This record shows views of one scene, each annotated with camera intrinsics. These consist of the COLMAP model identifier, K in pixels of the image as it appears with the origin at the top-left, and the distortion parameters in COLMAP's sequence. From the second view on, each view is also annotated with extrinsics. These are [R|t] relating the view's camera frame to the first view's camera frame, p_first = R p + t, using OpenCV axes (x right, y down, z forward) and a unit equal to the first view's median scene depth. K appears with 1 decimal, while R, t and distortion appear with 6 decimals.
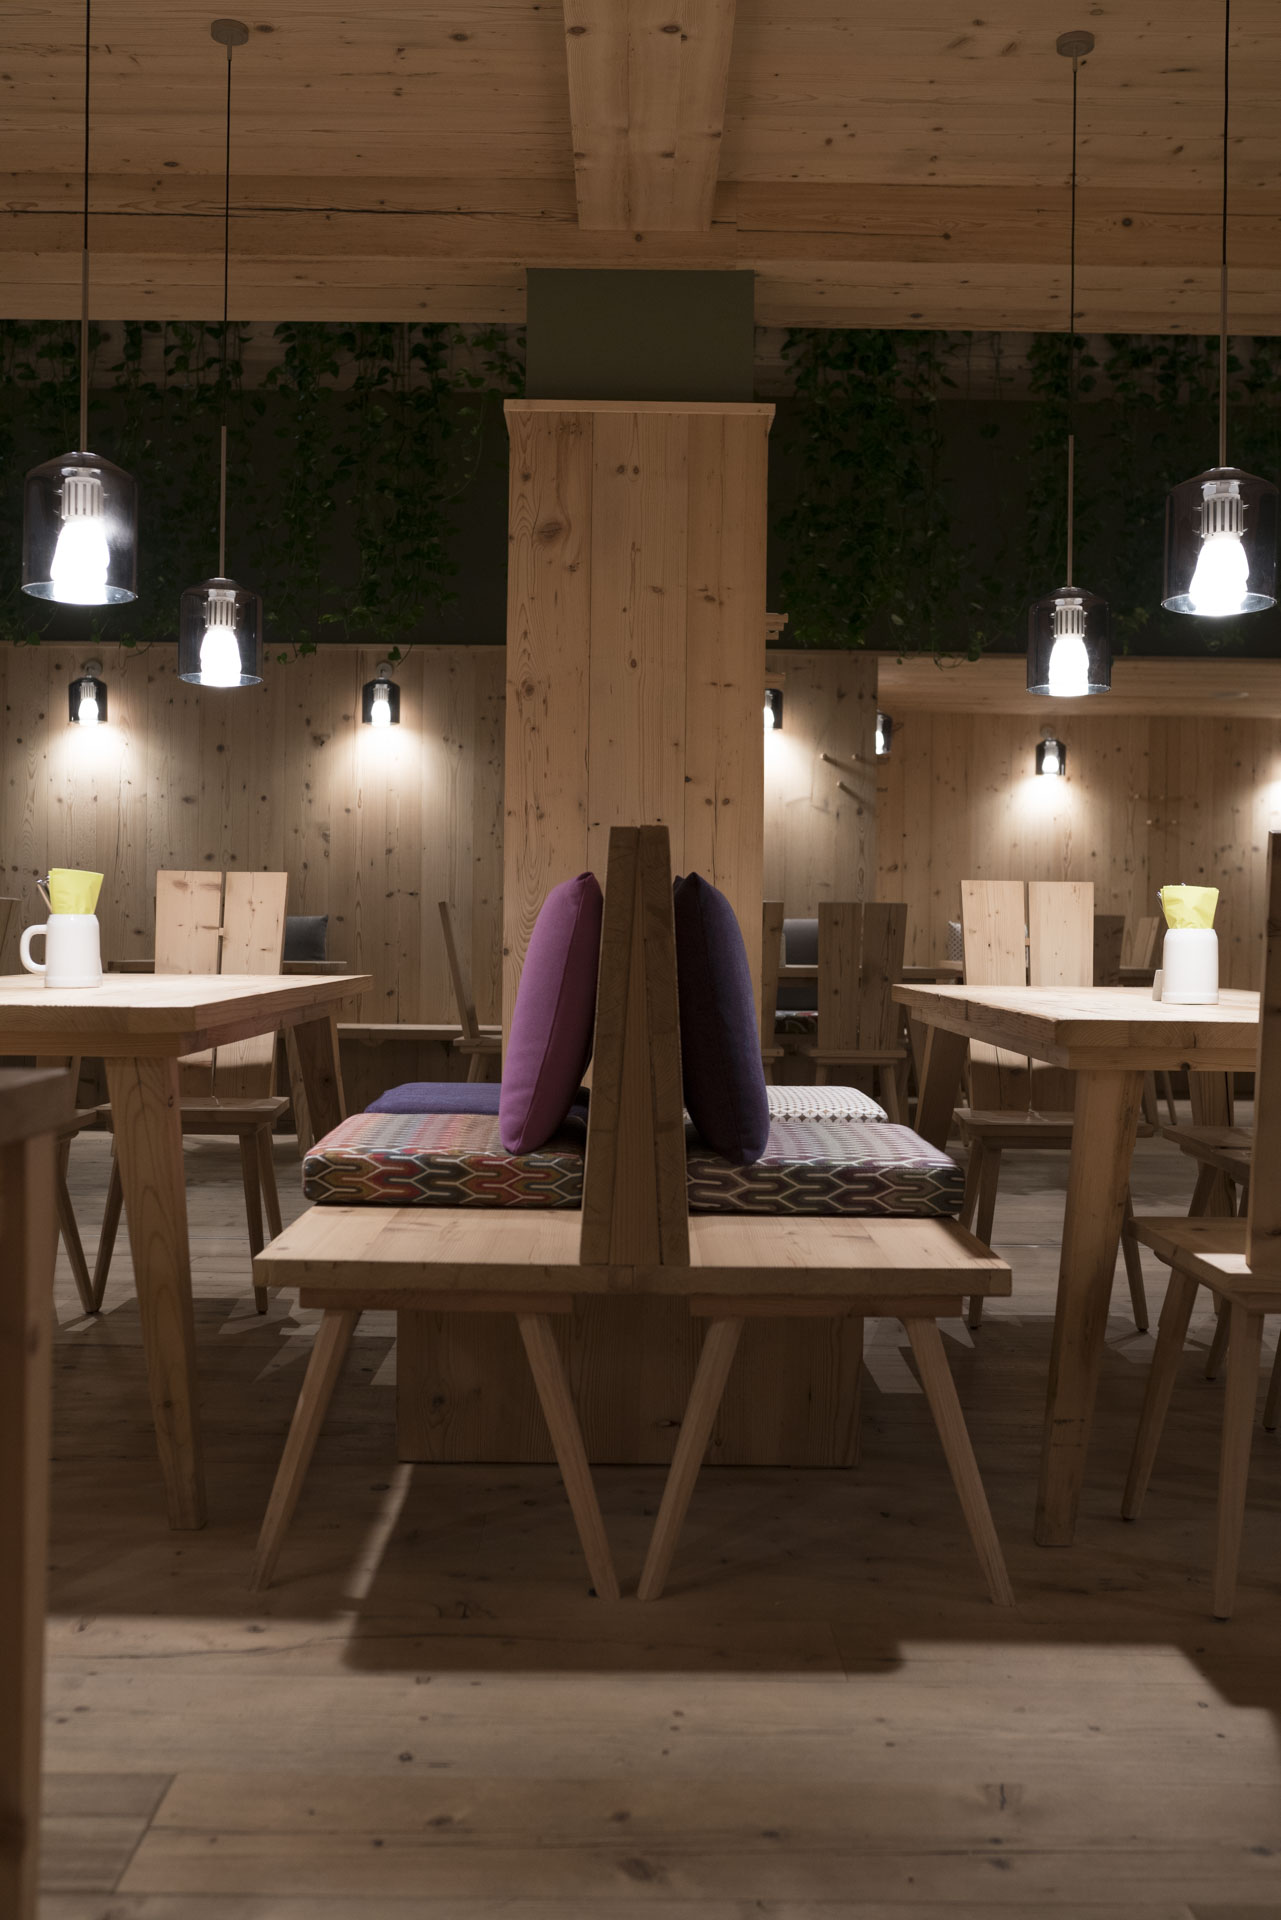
lens RADIAL K [[1845.9, 0, 629.2], [0, 1845.9, 961.8], [0, 0, 1]] dist [-0.076863, 0.137336]
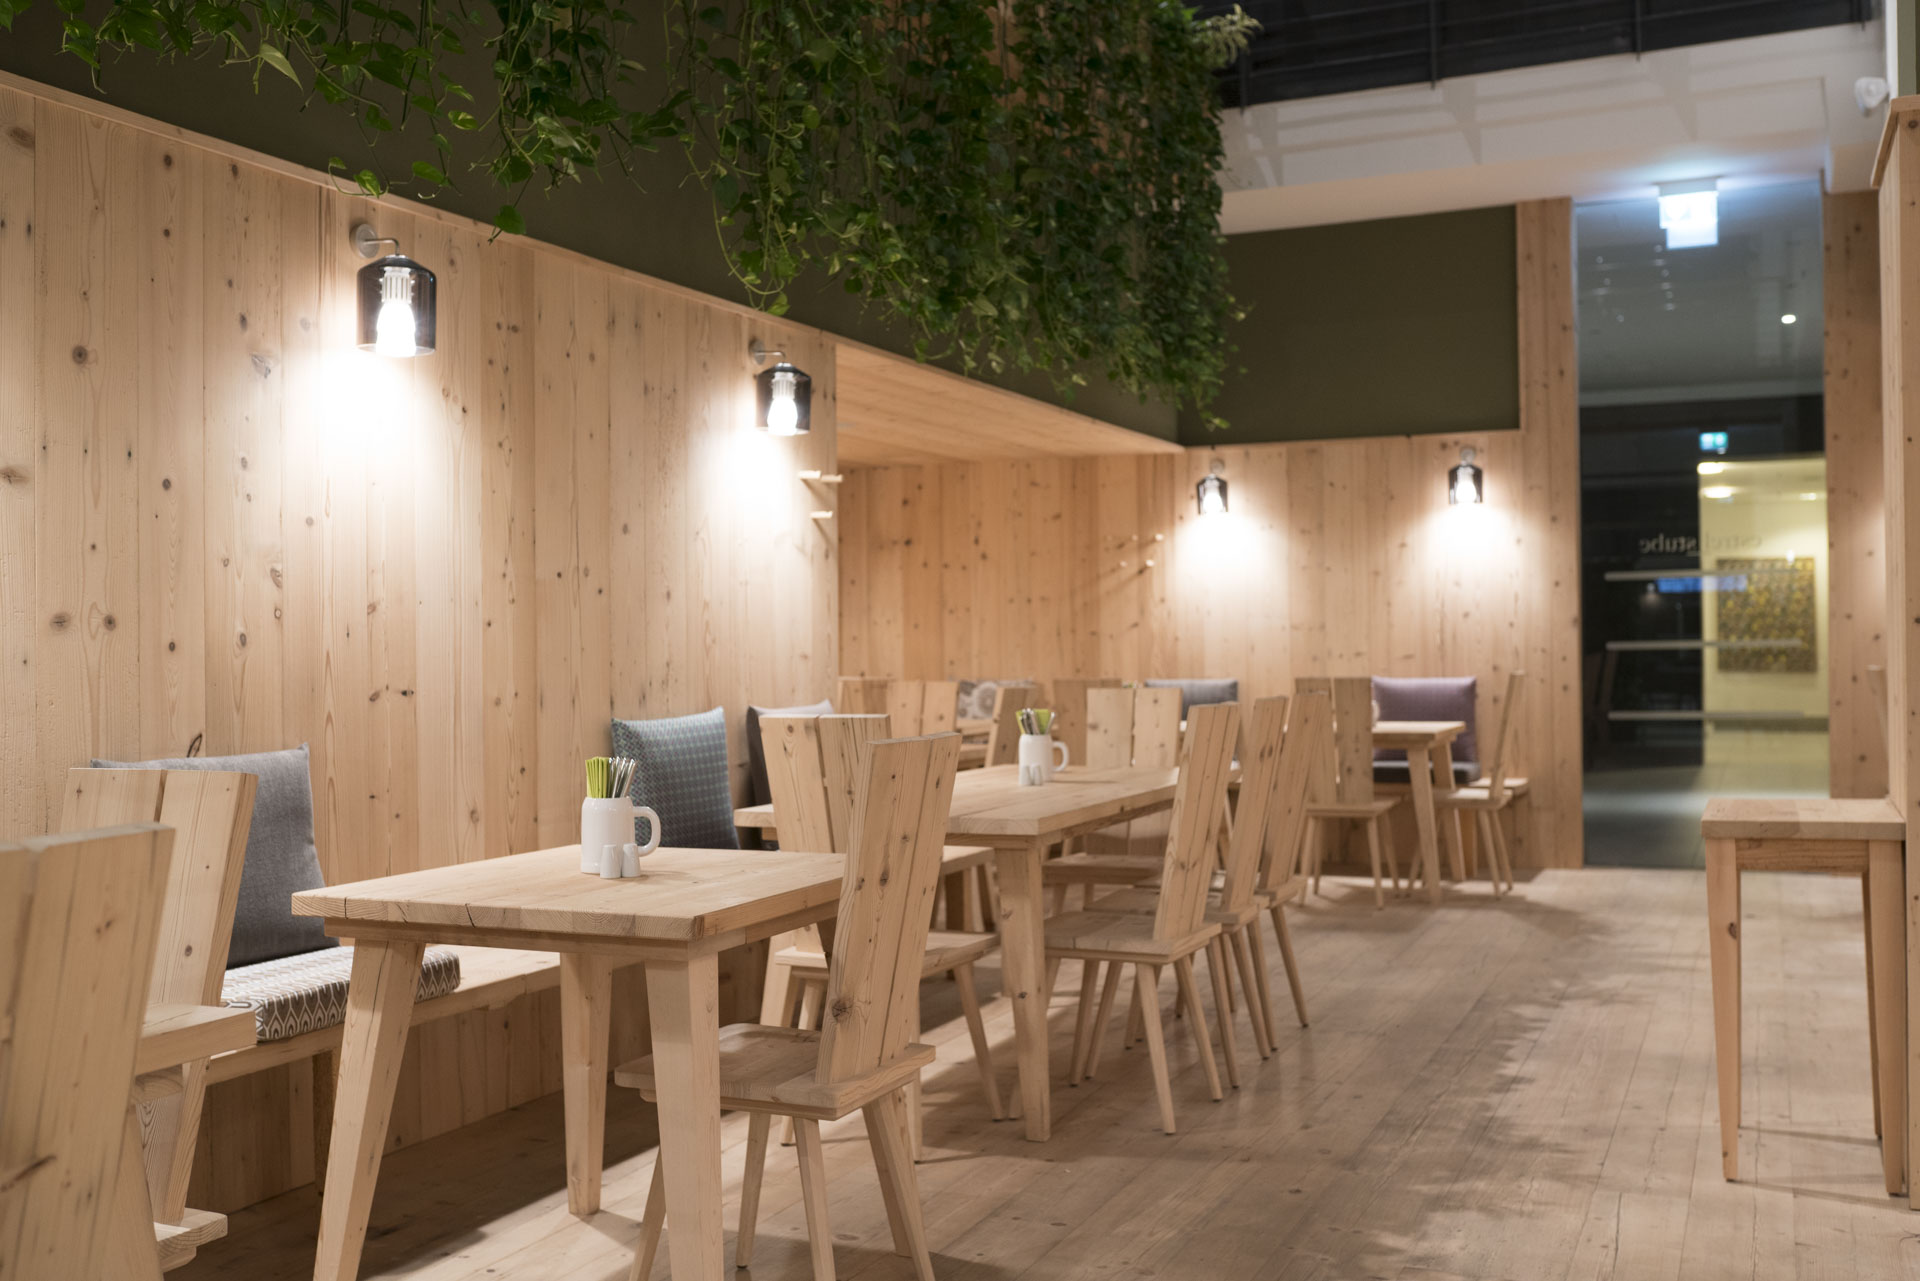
lens RADIAL K [[1845.9, 0, 953.3], [0, 1845.9, 637.5], [0, 0, 1]] dist [-0.076863, 0.137336]
pose [[0.407562, -0.013204, 0.913082, -0.883588], [0.029829, 0.999554, 0.001139, -0.082677], [-0.912690, 0.026772, 0.407774, 1.131977]]
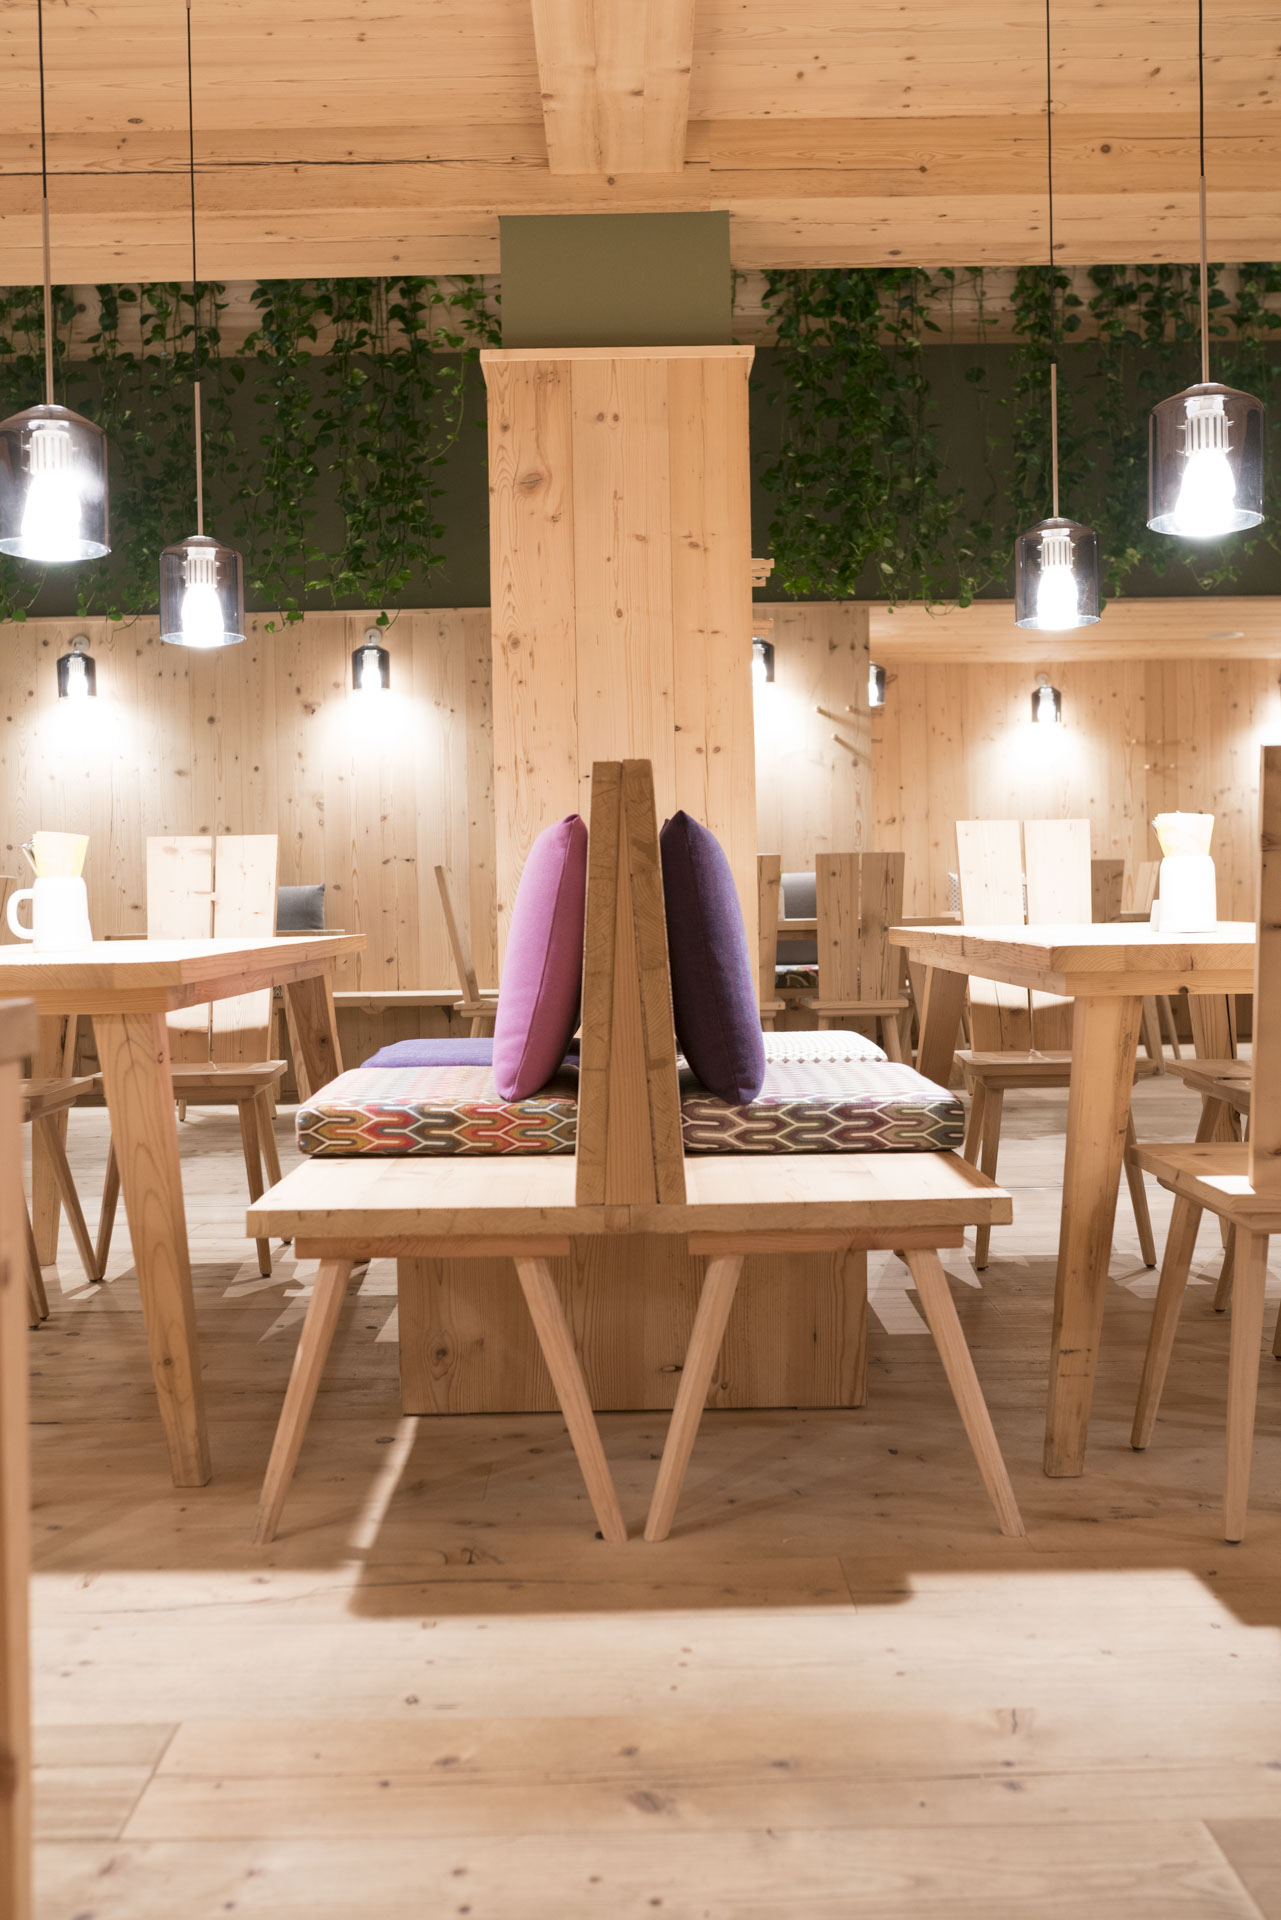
lens RADIAL K [[1845.9, 0, 629.2], [0, 1845.9, 961.8], [0, 0, 1]] dist [-0.076863, 0.137336]
pose [[0.999514, -0.031079, -0.002603, 0.004052], [0.031119, 0.999369, 0.017095, 0.008144], [0.002070, -0.017168, 0.999850, 0.005514]]
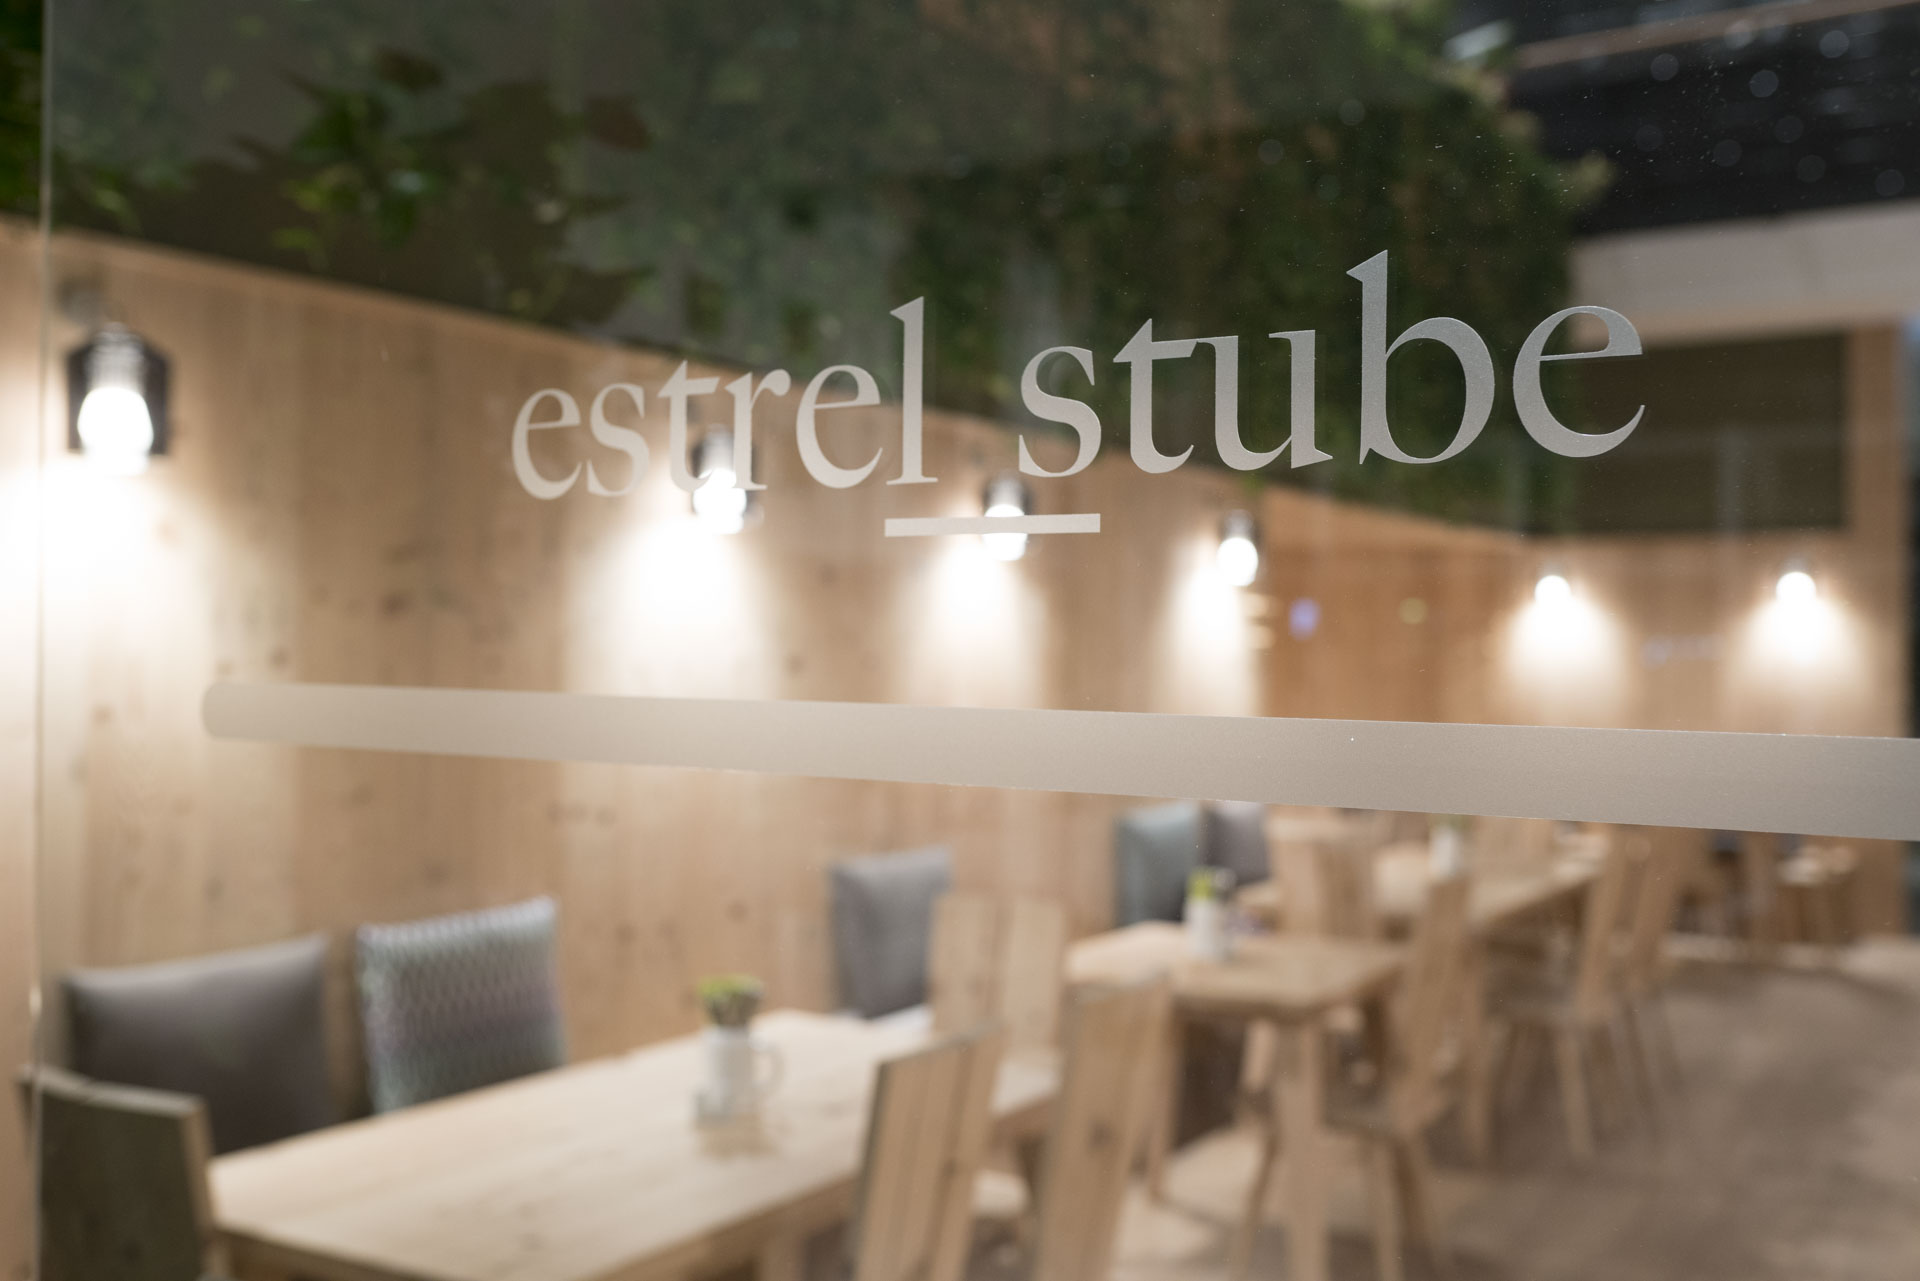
lens RADIAL K [[1845.9, 0, 953.3], [0, 1845.9, 637.5], [0, 0, 1]] dist [-0.076863, 0.137336]
pose [[0.526908, 0.001006, 0.849922, -1.181809], [0.015262, 0.999827, -0.010646, -0.151661], [-0.849785, 0.018581, 0.526801, 1.139807]]
